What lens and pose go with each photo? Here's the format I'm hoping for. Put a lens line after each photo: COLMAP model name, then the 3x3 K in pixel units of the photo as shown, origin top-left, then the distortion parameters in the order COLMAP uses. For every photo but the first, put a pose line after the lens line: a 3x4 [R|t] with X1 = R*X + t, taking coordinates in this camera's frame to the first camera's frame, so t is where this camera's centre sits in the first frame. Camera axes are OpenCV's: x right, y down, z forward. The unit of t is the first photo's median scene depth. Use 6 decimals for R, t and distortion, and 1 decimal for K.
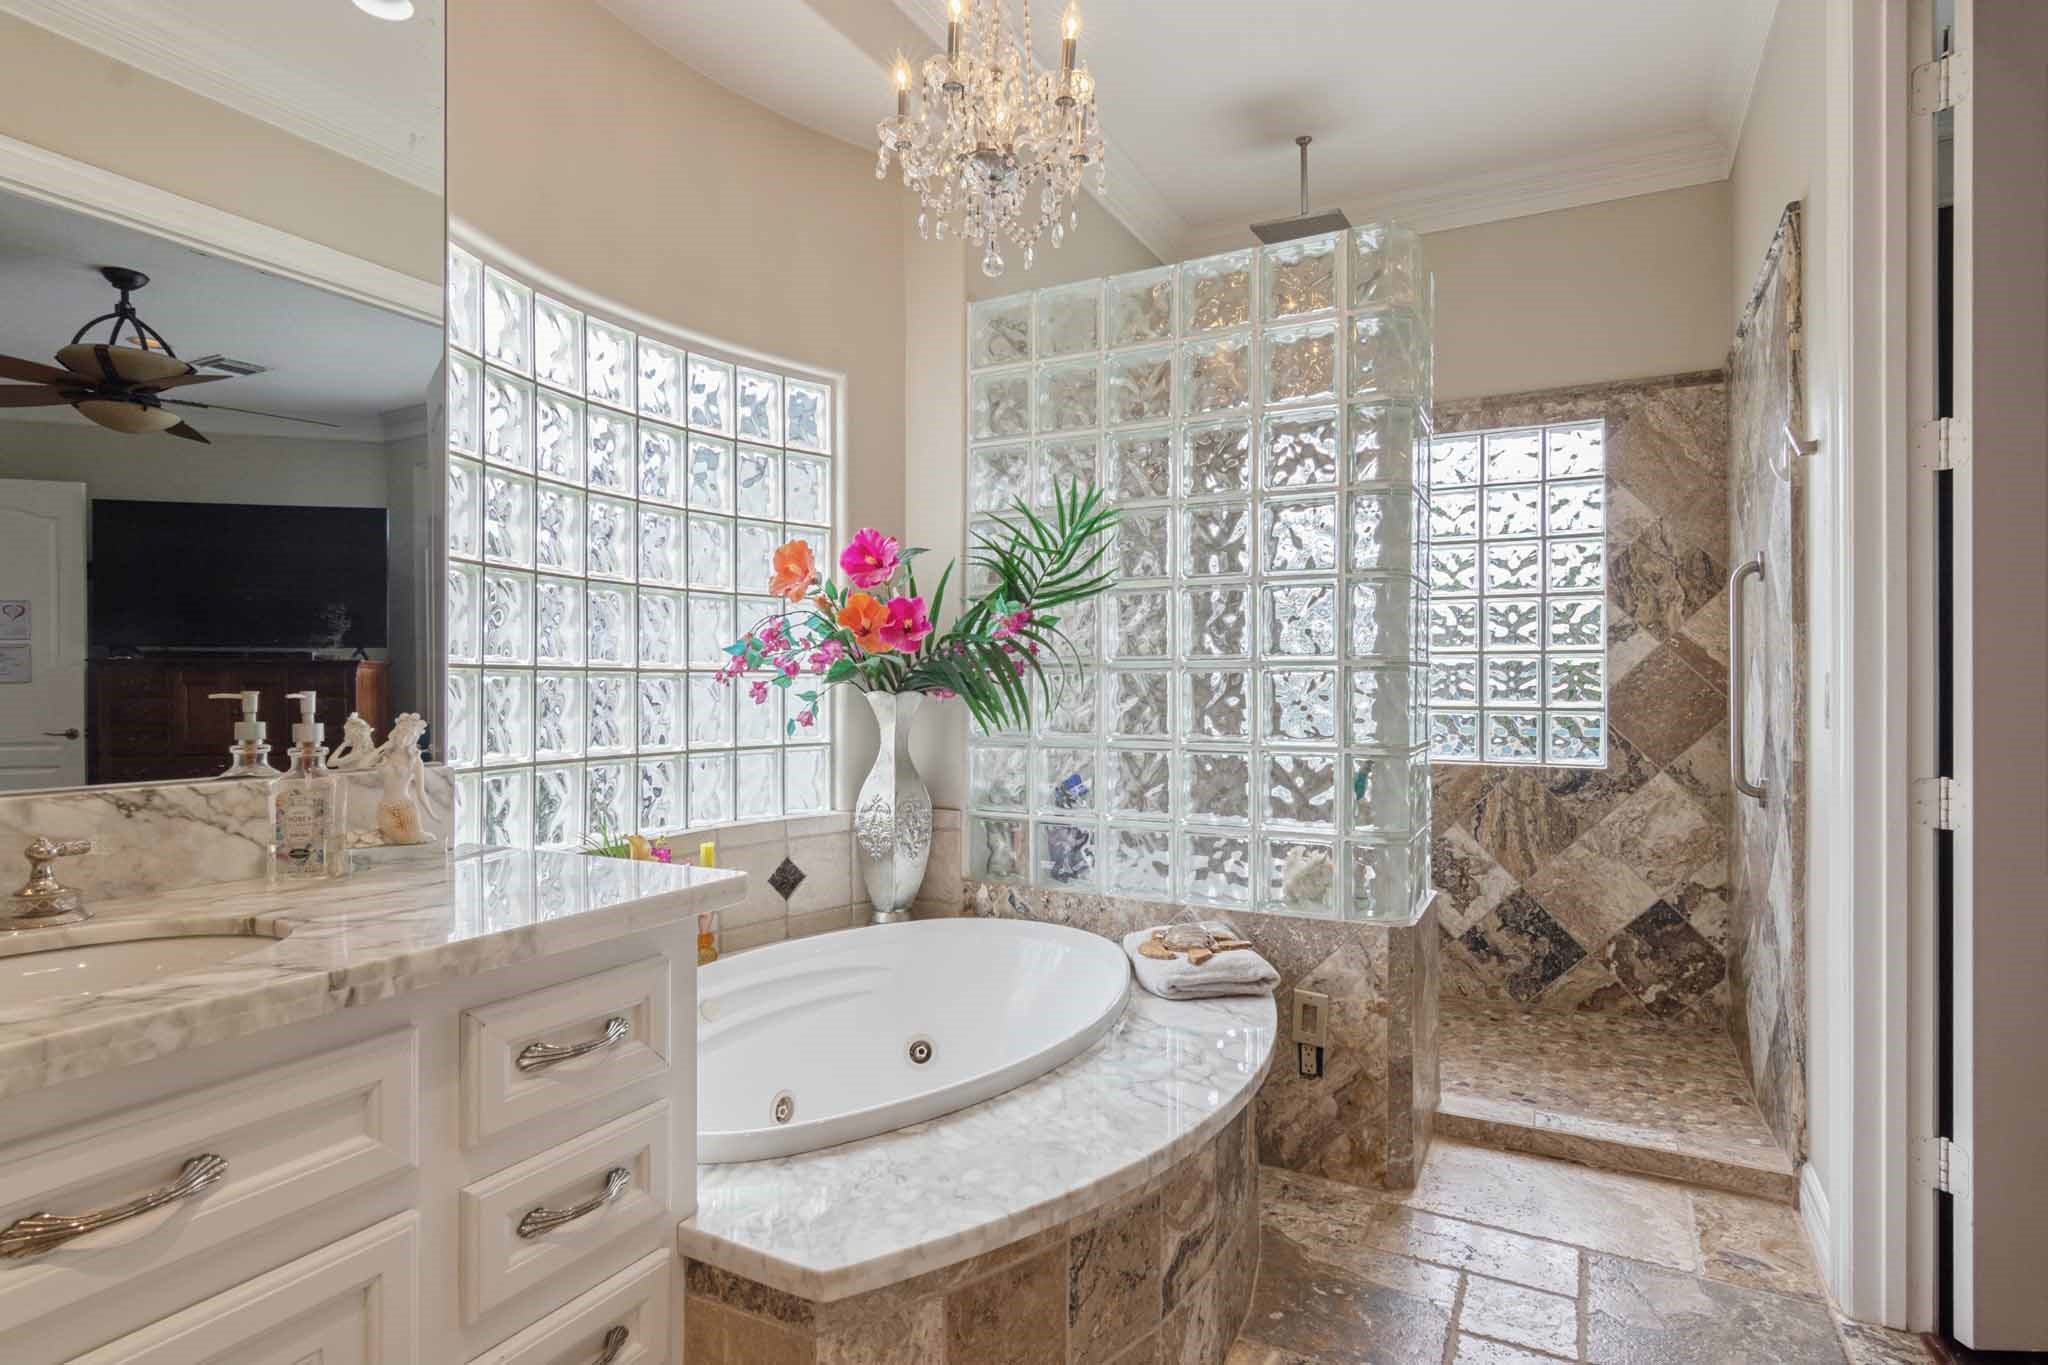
lens RADIAL K [[1049.0, 0, 1033.1], [0, 1049.0, 668.7], [0, 0, 1]] dist [-0.002266, 0.000267]
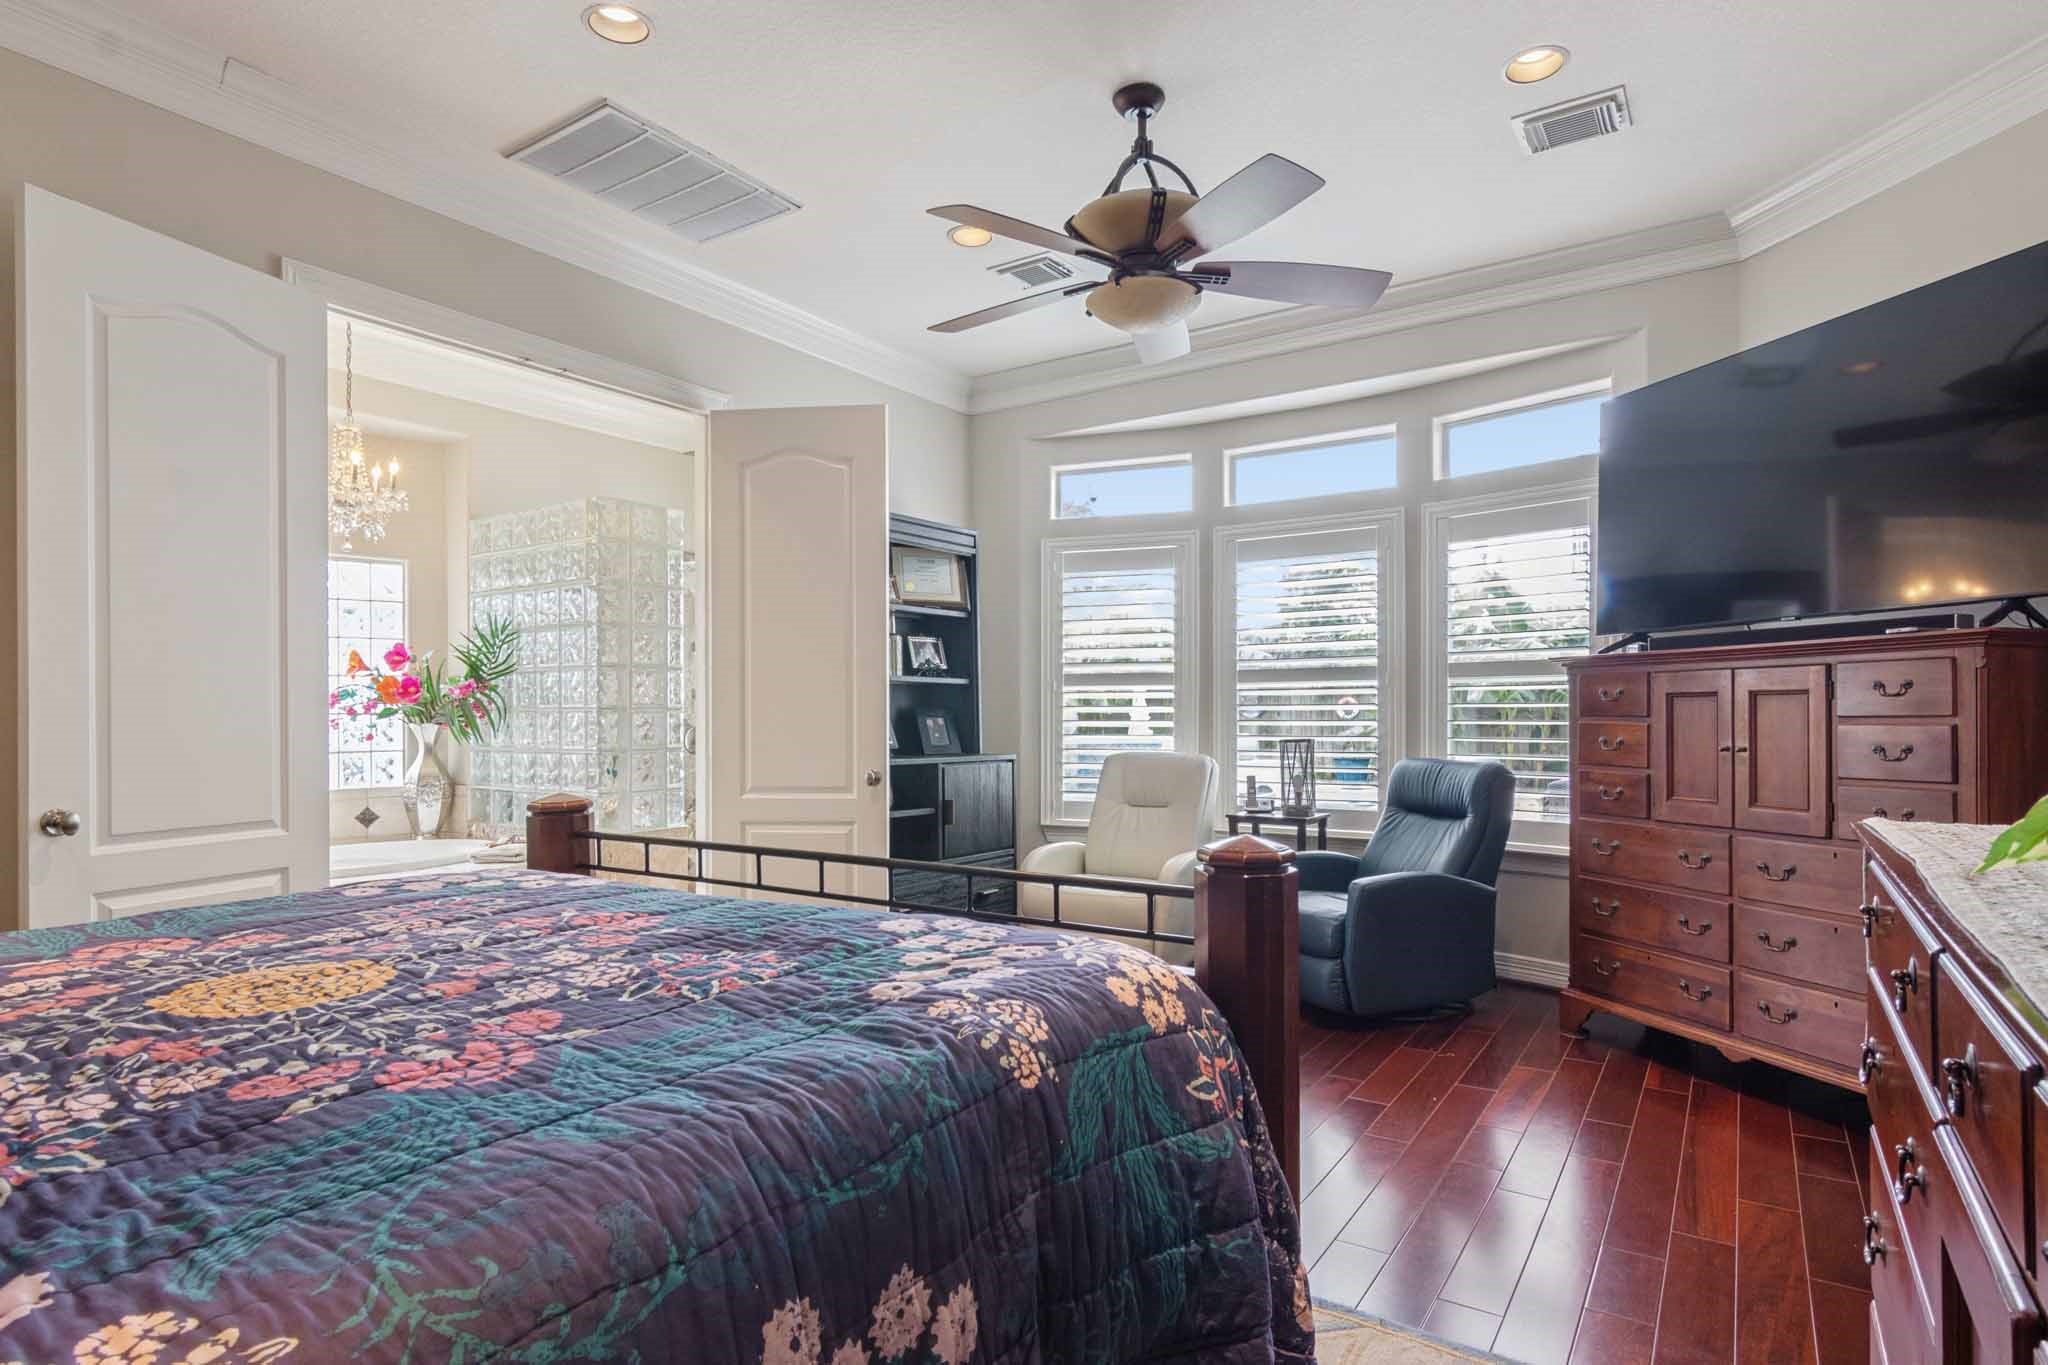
lens RADIAL K [[1049.0, 0, 1033.1], [0, 1049.0, 668.7], [0, 0, 1]] dist [-0.002266, 0.000267]
pose [[0.994554, -0.018665, -0.102535, 1.000624], [0.015462, 0.999370, -0.031941, 0.000914], [0.103067, 0.030182, 0.994216, -0.694252]]
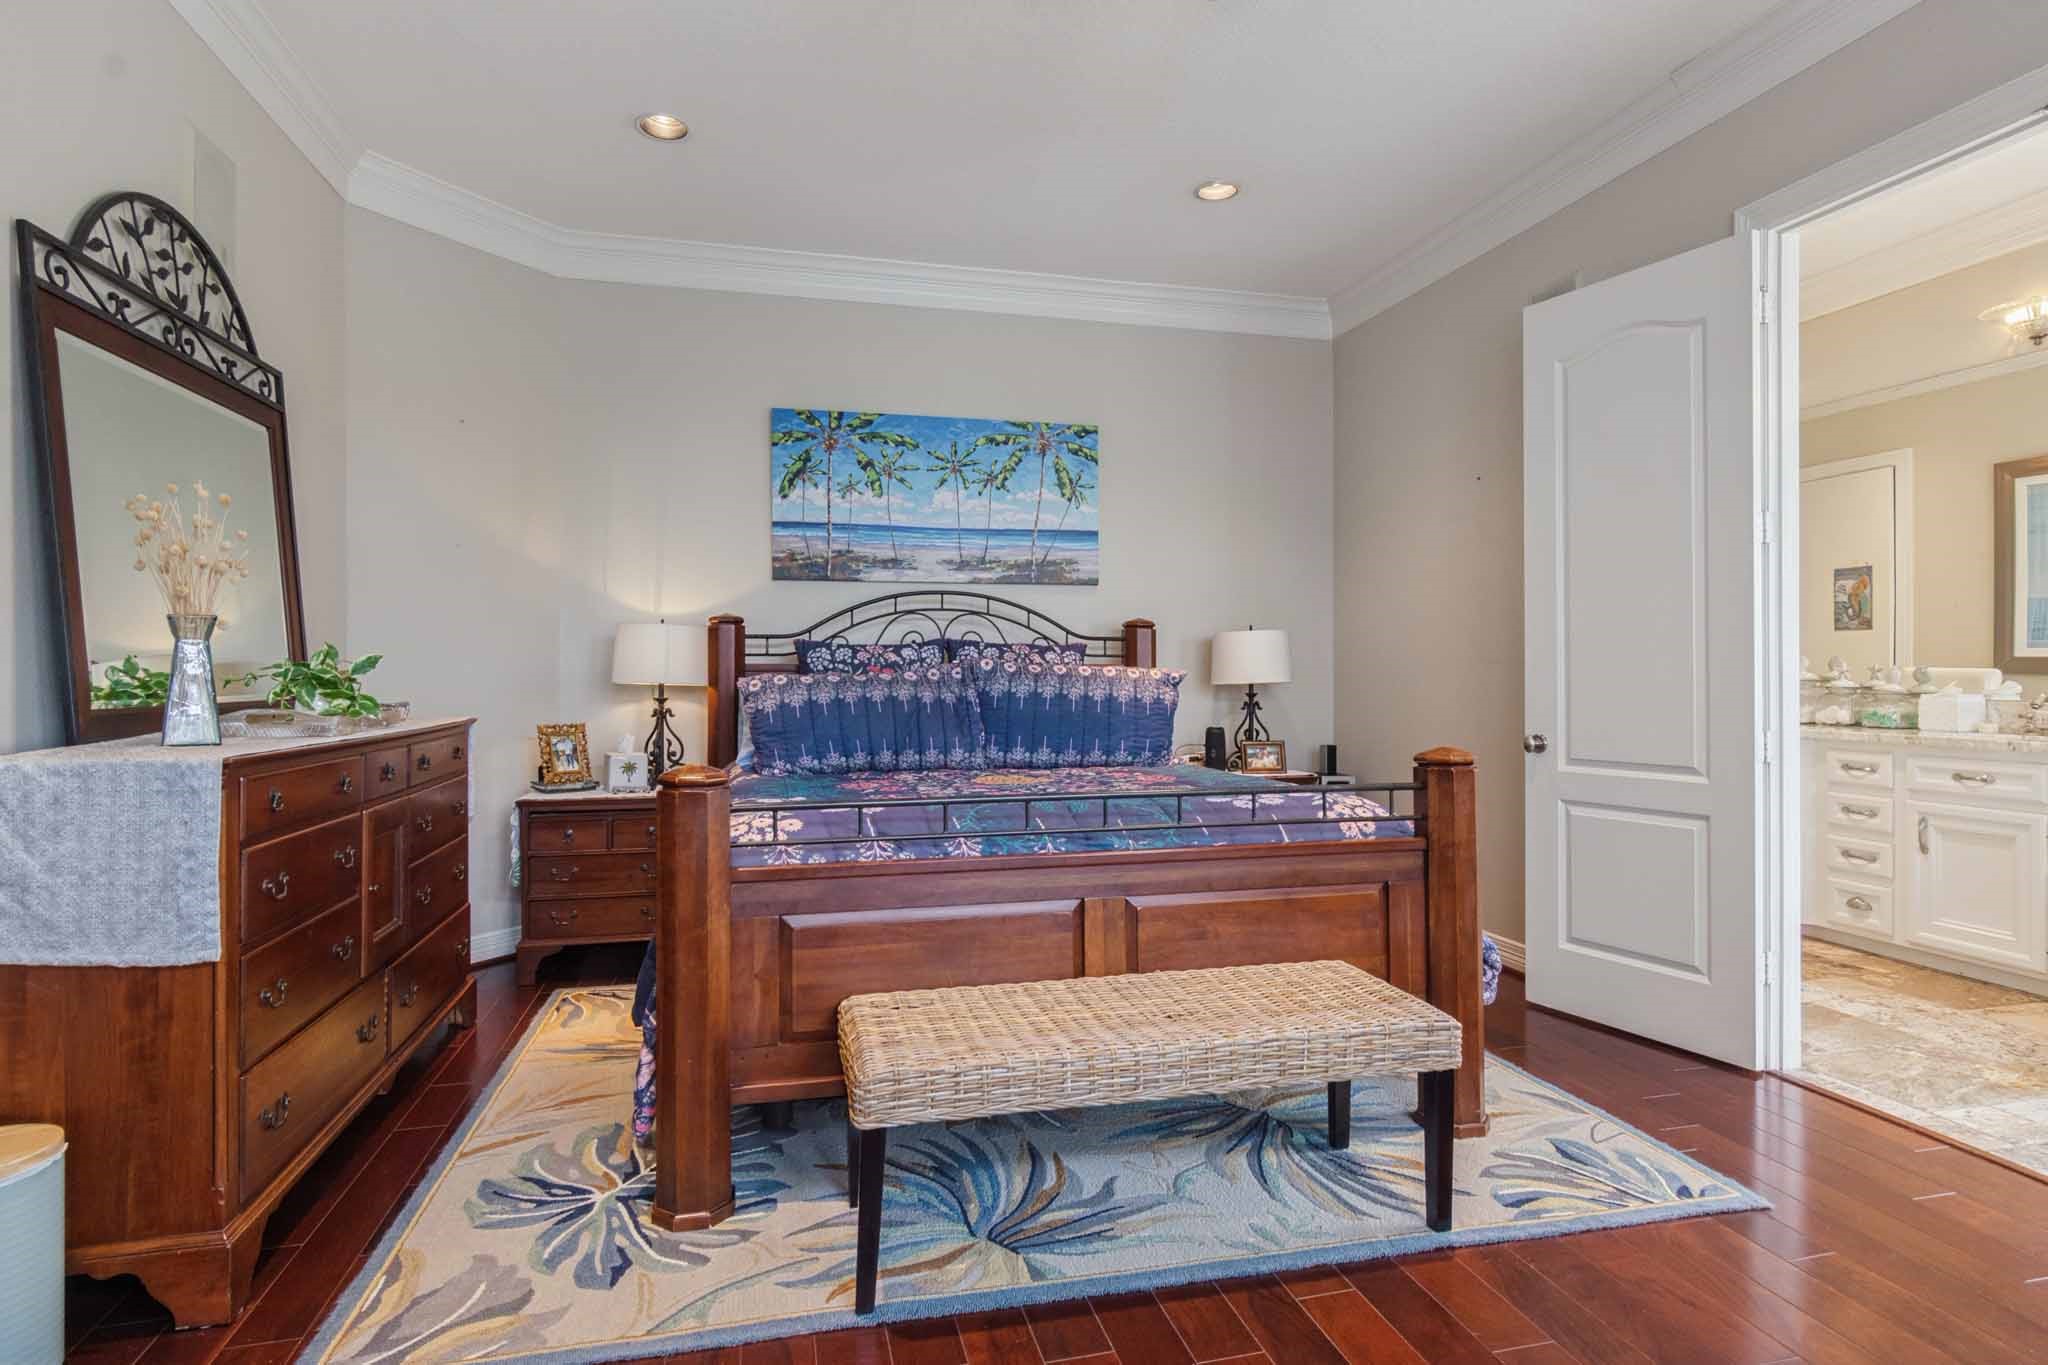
lens RADIAL K [[1049.0, 0, 1033.1], [0, 1049.0, 668.7], [0, 0, 1]] dist [-0.002266, 0.000267]
pose [[-0.739473, -0.003674, -0.673176, 1.329598], [0.009048, 0.999841, -0.015396, 0.009719], [0.673126, -0.017476, -0.739322, 0.391411]]
